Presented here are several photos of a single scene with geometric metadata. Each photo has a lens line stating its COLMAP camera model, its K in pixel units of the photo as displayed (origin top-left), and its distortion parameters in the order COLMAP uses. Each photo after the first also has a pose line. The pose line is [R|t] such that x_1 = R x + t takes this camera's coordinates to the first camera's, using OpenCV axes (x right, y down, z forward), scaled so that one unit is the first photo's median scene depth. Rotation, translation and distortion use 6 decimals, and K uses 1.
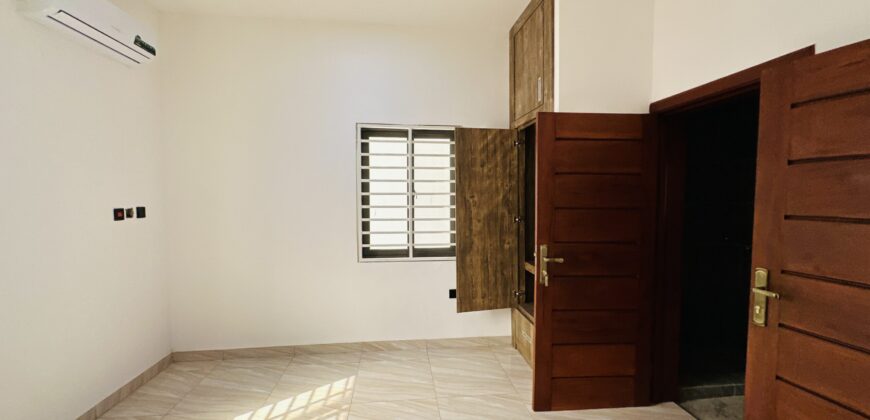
lens RADIAL K [[348.8, 0, 434.5], [0, 348.8, 210.5], [0, 0, 1]] dist [-0.002542, 0.000843]
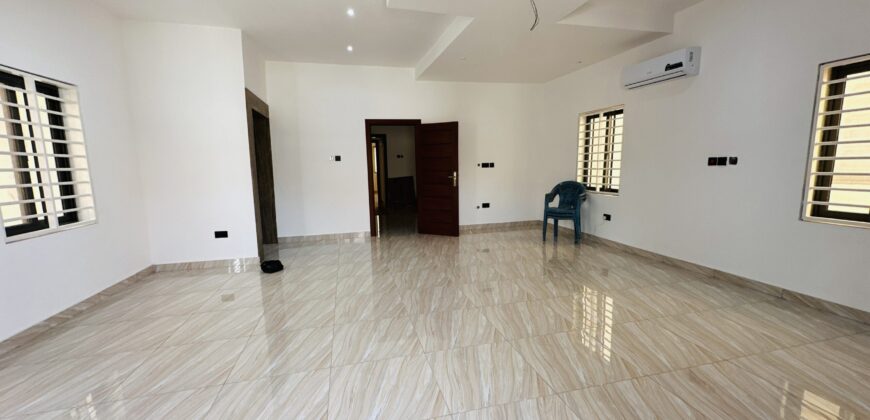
lens RADIAL K [[348.8, 0, 434.5], [0, 348.8, 210.5], [0, 0, 1]] dist [-0.002542, 0.000843]
pose [[-0.168219, 0.163709, -0.972061, 0.836697], [-0.026054, 0.985030, 0.170402, -0.005555], [0.985405, 0.053991, -0.161436, 0.173110]]
